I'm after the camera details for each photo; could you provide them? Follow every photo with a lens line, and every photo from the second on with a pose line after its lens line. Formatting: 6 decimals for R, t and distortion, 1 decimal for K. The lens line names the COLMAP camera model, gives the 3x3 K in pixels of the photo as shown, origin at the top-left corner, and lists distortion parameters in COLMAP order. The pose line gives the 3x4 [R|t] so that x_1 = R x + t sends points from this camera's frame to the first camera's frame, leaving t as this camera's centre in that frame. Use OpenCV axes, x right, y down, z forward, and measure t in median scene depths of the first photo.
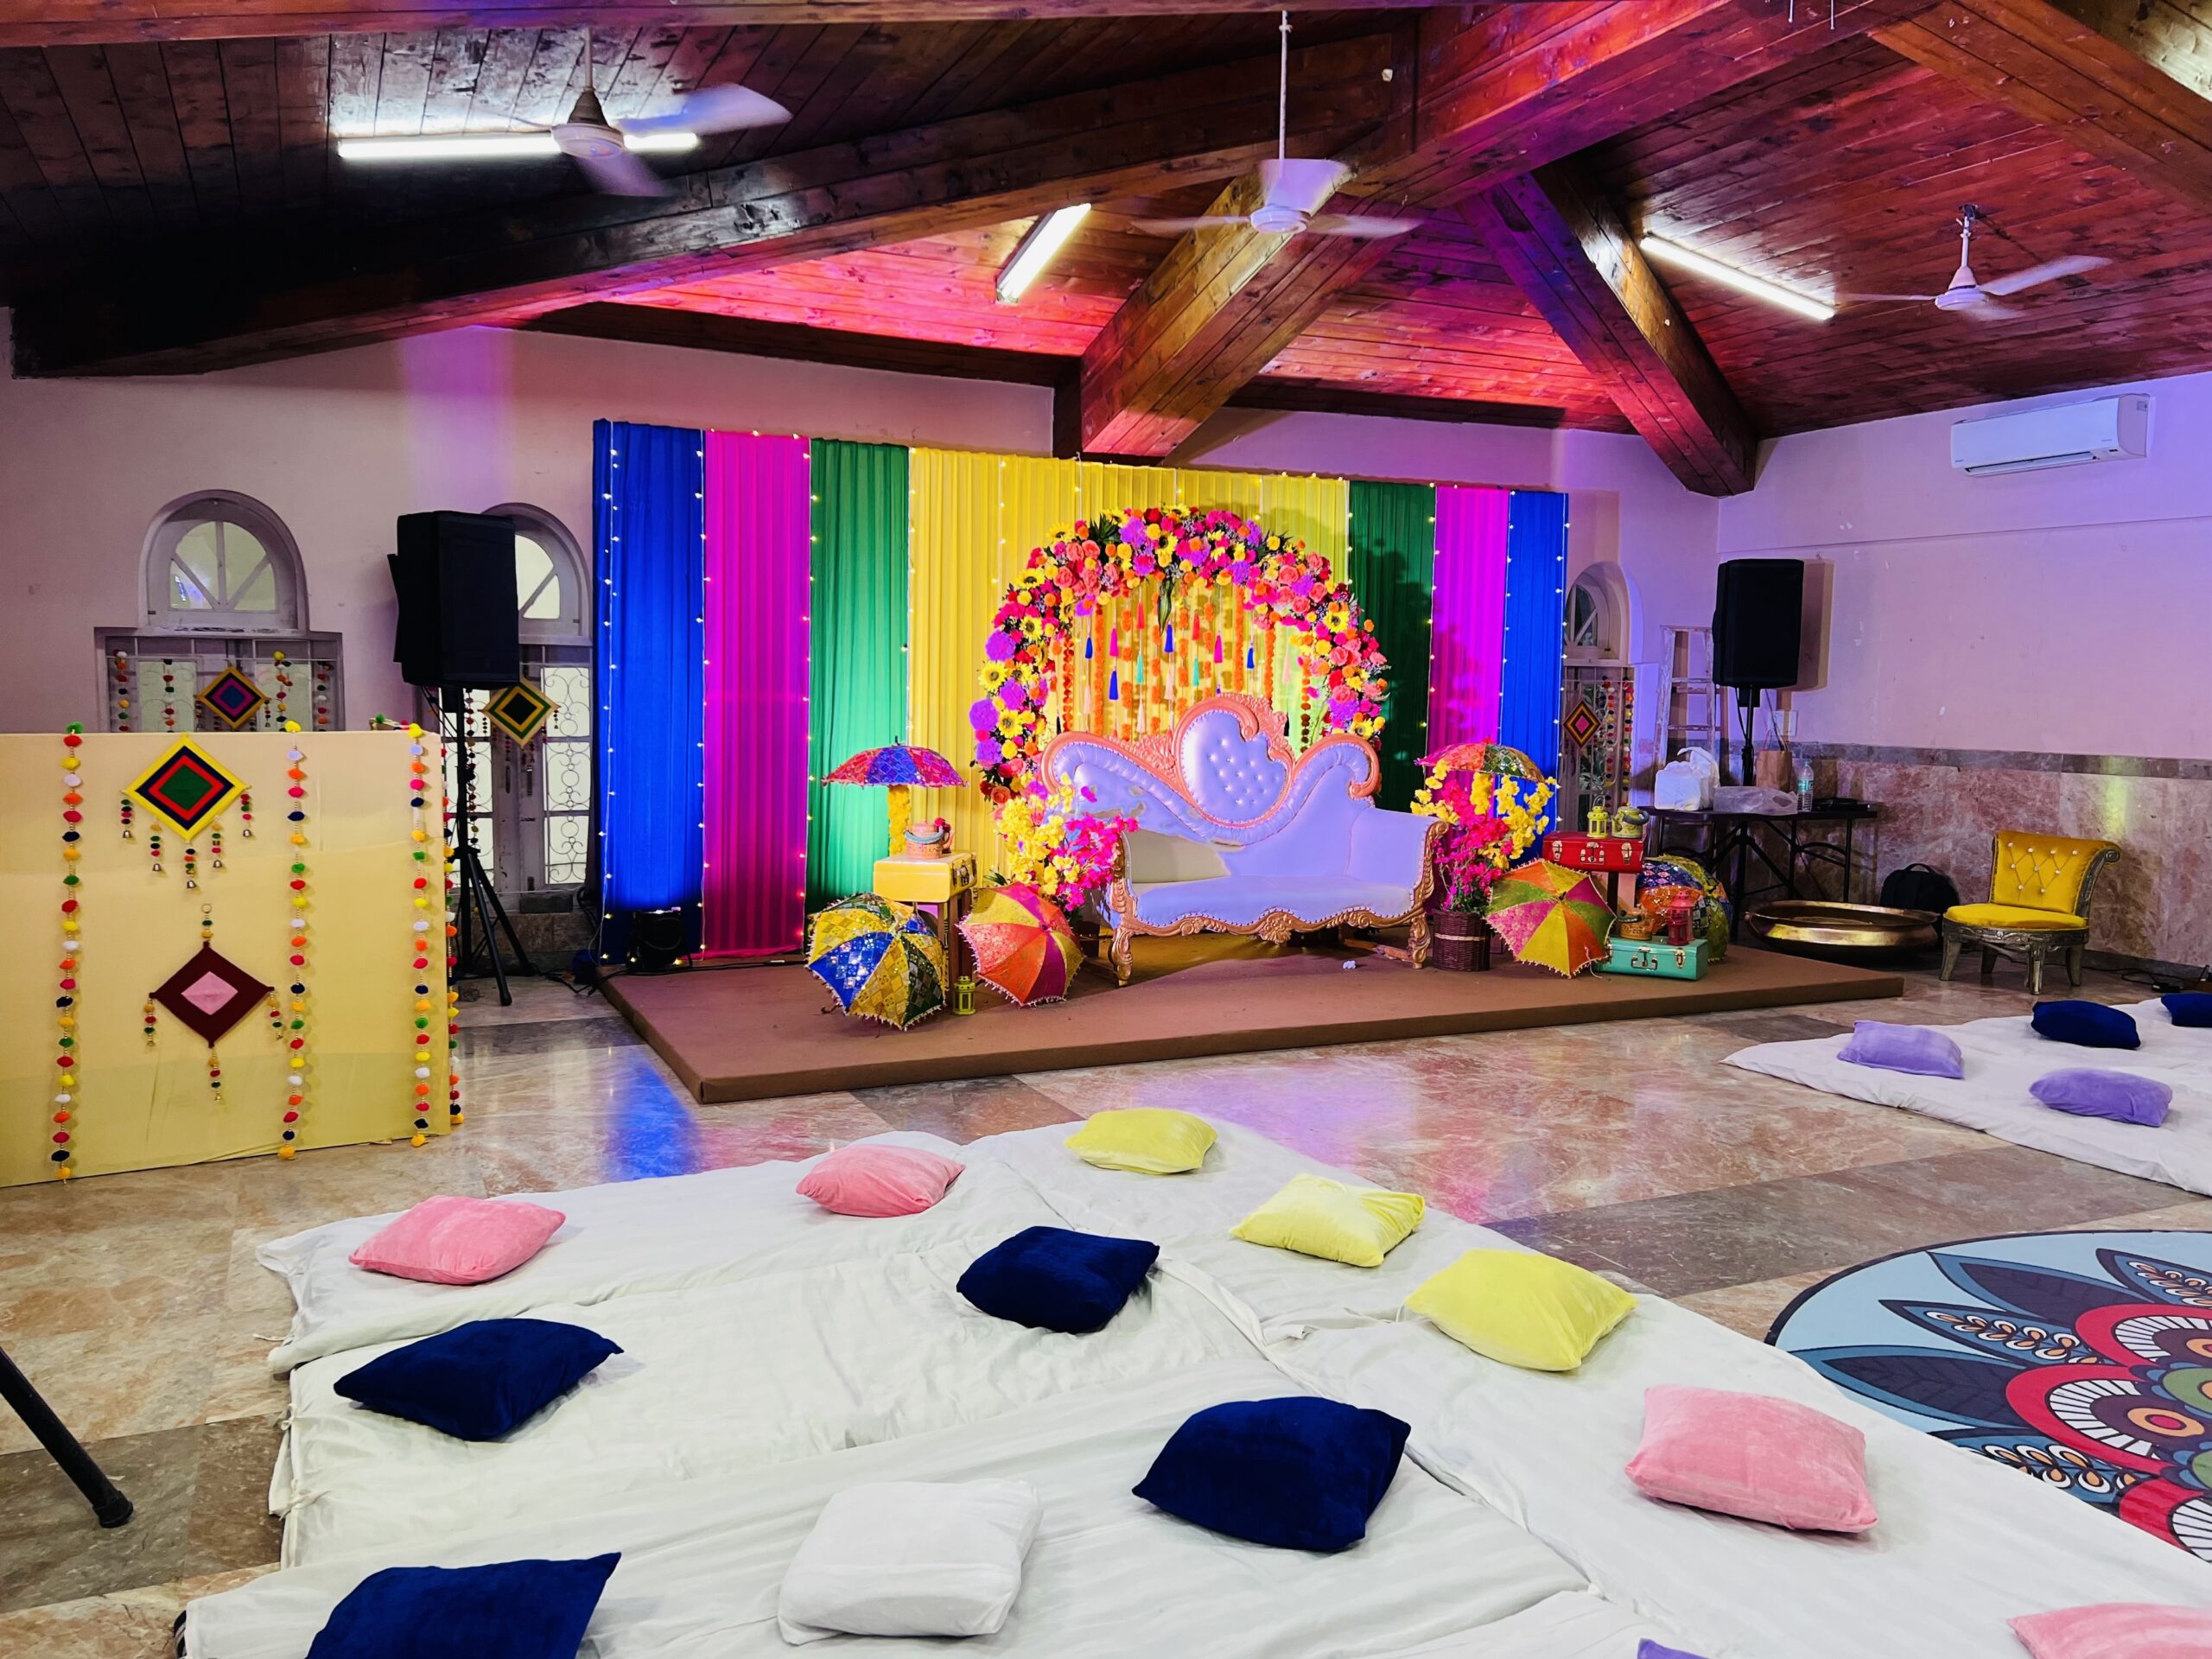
lens RADIAL K [[1648.0, 0, 1106.0], [0, 1648.0, 829.5], [0, 0, 1]] dist [0.080383, -0.113111]
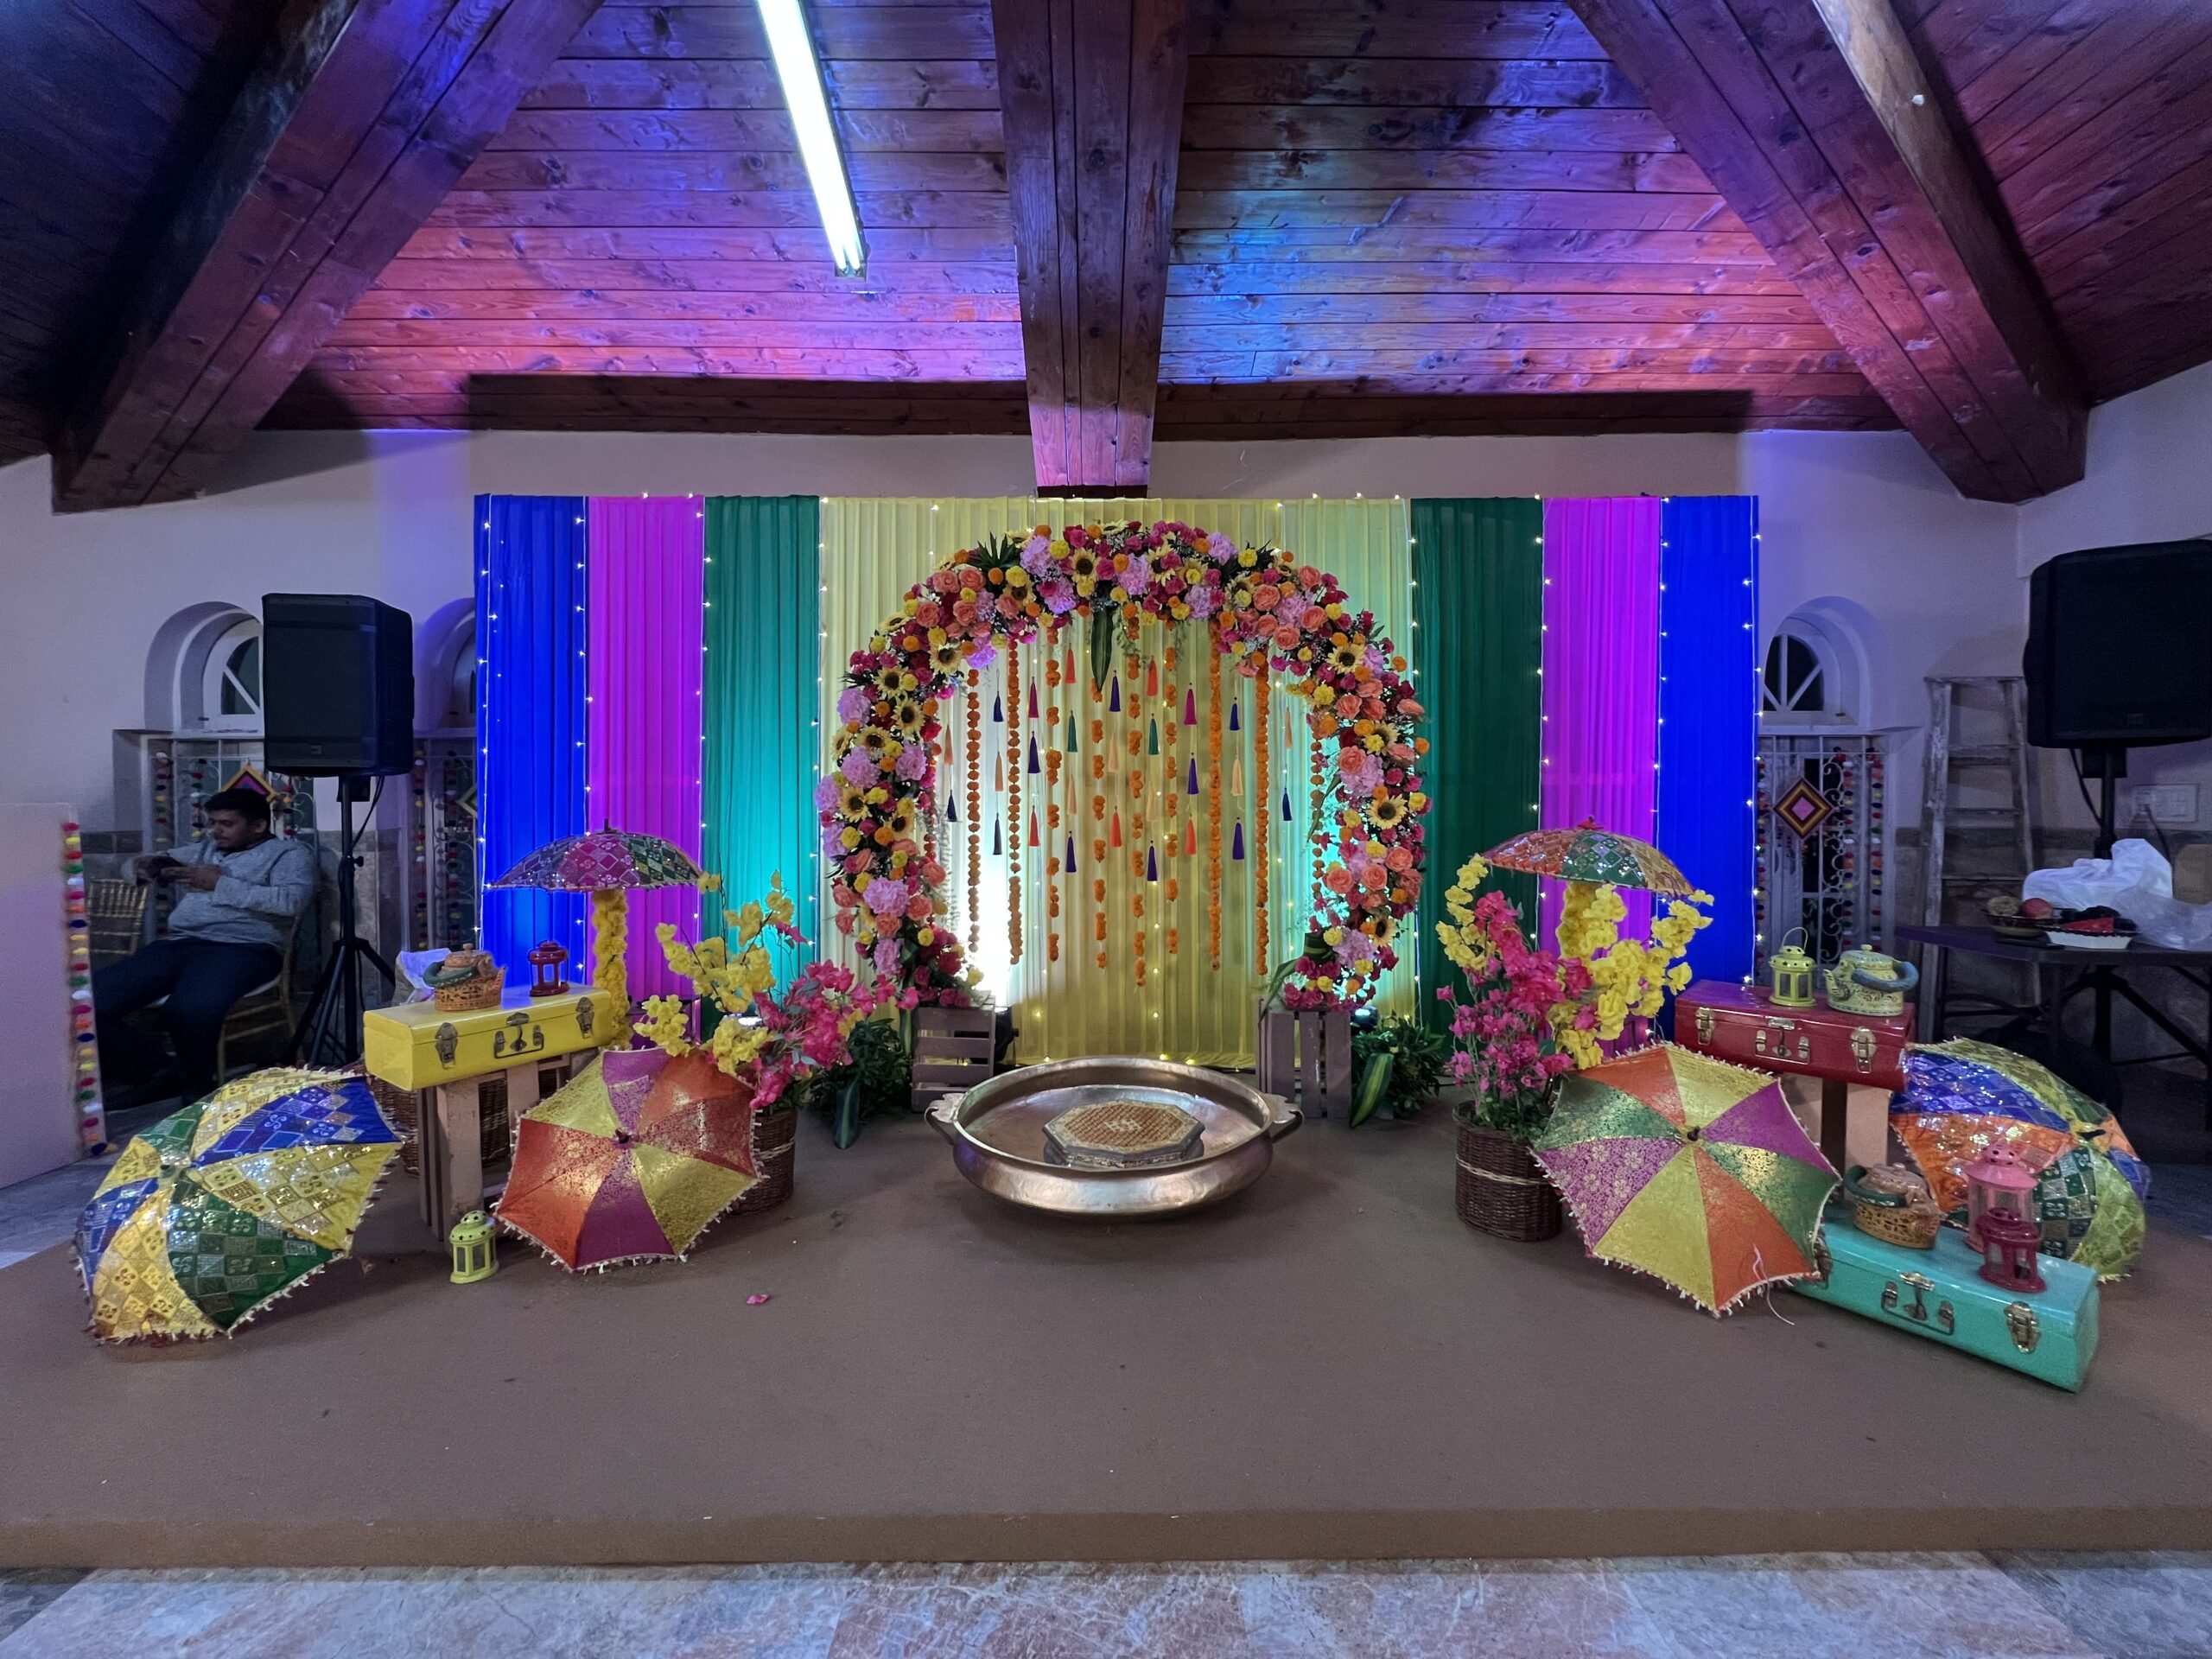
lens RADIAL K [[878.3, 0, 1105.9], [0, 878.3, 818.7], [0, 0, 1]] dist [-0.012838, 0.006327]
pose [[0.908896, -0.008439, -0.416938, 0.210814], [-0.020396, 0.997699, -0.064657, -0.032005], [0.416524, 0.067270, 0.906632, 0.644081]]
